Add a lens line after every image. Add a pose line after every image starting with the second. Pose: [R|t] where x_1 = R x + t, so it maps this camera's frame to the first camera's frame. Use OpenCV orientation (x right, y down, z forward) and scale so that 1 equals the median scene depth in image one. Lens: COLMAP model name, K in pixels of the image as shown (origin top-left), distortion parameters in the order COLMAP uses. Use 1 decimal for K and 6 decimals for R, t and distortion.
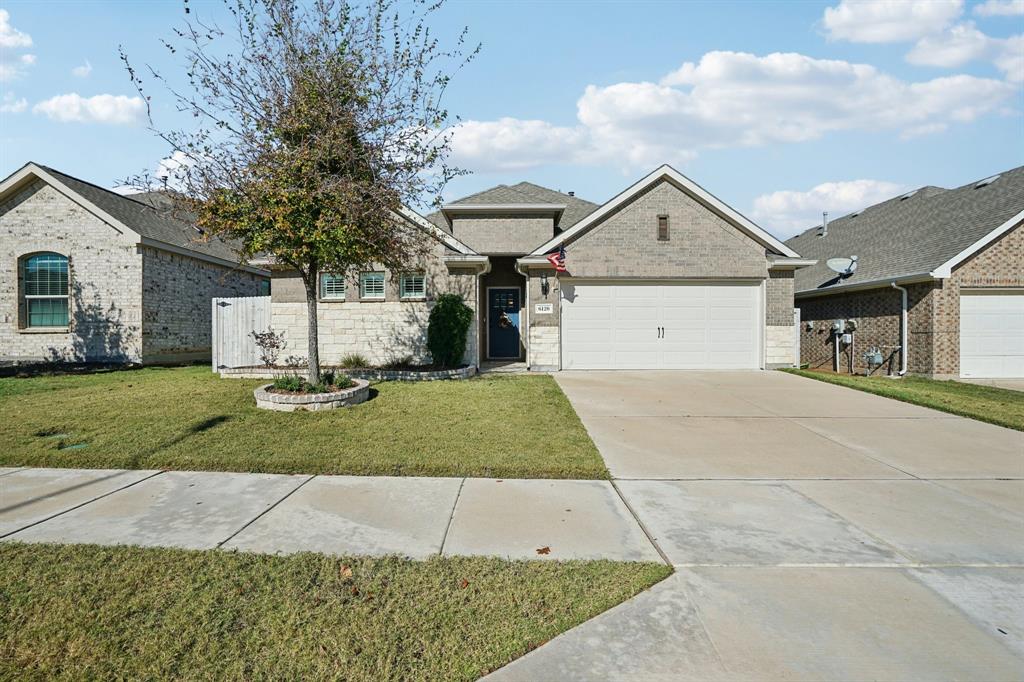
lens RADIAL K [[477.3, 0, 508.4], [0, 477.3, 348.5], [0, 0, 1]] dist [-0.049777, 0.016412]
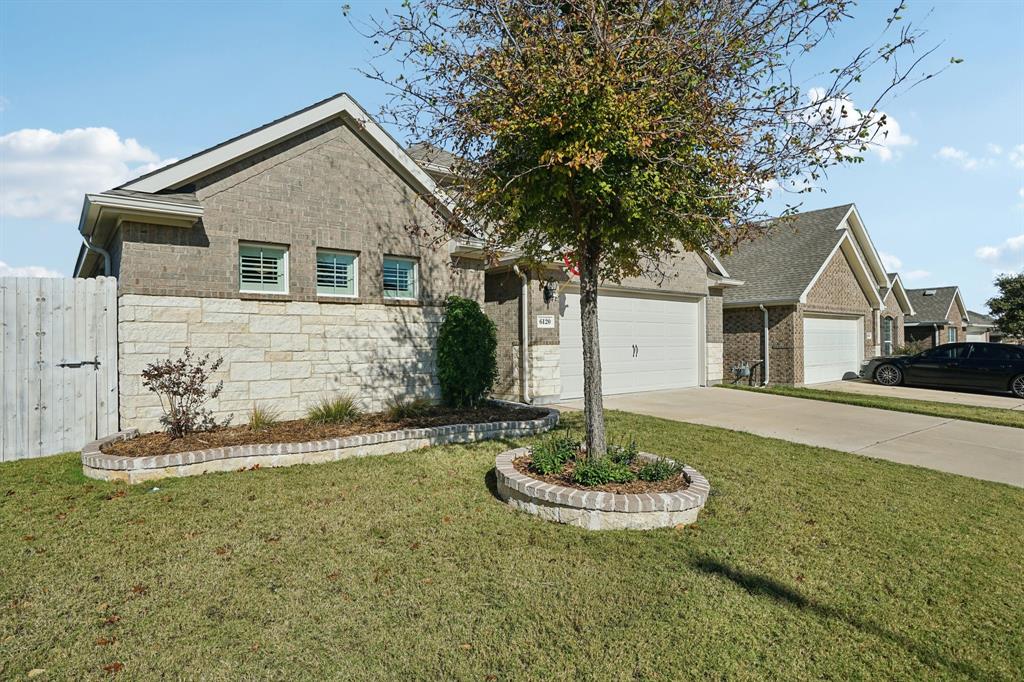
lens RADIAL K [[564.8, 0, 509.2], [0, 564.8, 342.1], [0, 0, 1]] dist [-0.016696, 0.010798]
pose [[0.767070, -0.001571, 0.641562, -0.557678], [0.022332, 0.999456, -0.024253, -0.030744], [-0.641175, 0.032931, 0.766688, 0.351605]]
